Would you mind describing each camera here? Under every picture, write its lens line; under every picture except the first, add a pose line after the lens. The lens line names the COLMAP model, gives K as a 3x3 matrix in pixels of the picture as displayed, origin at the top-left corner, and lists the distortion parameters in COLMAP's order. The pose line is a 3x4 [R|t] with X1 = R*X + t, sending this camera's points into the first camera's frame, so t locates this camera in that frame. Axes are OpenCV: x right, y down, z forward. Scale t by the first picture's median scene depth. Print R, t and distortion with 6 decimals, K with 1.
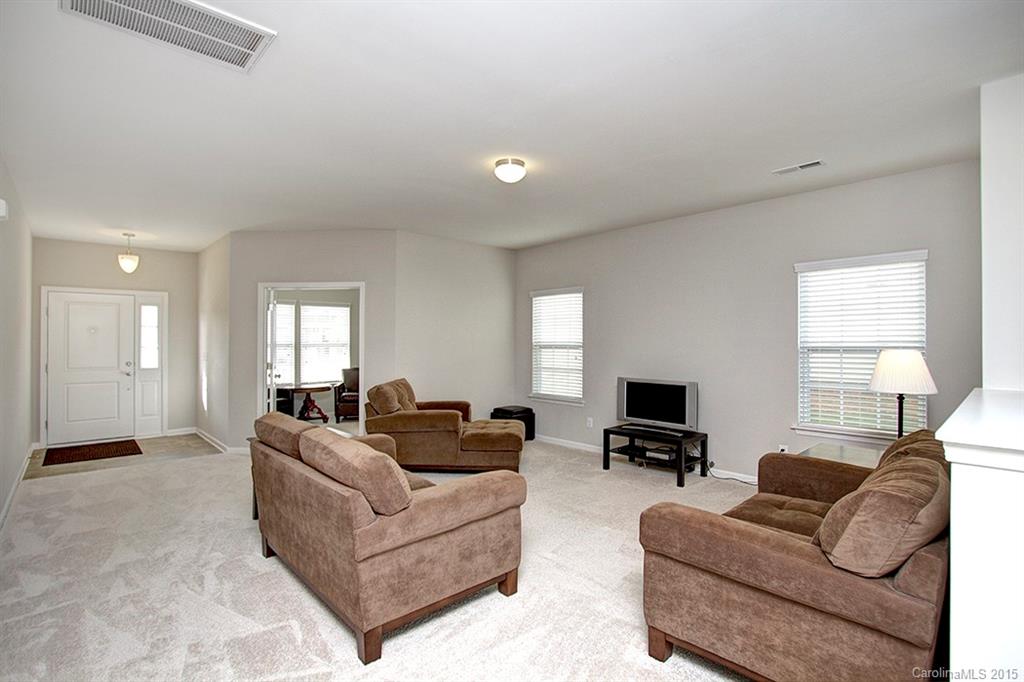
lens RADIAL K [[482.1, 0, 508.2], [0, 482.1, 343.0], [0, 0, 1]] dist [-0.015854, 0.000292]
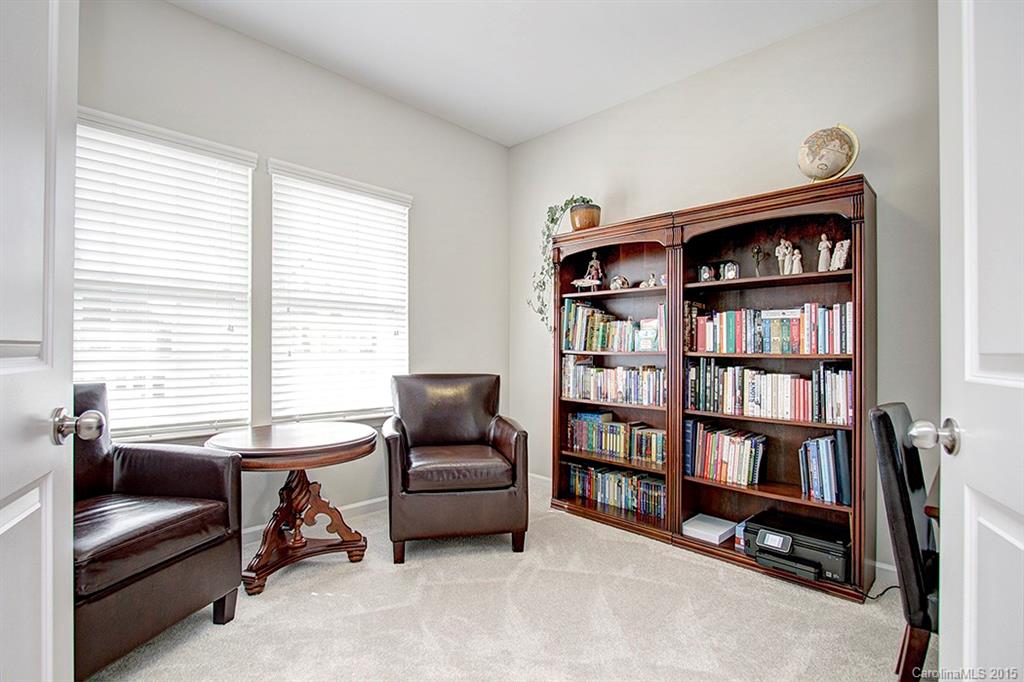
lens RADIAL K [[482.1, 0, 512.1], [0, 482.1, 342.9], [0, 0, 1]] dist [-0.015854, 0.000292]
pose [[0.999064, 0.002546, 0.043178, -0.297810], [-0.002532, 0.999997, -0.000379, 0.031895], [-0.043179, 0.000269, 0.999067, 0.702303]]
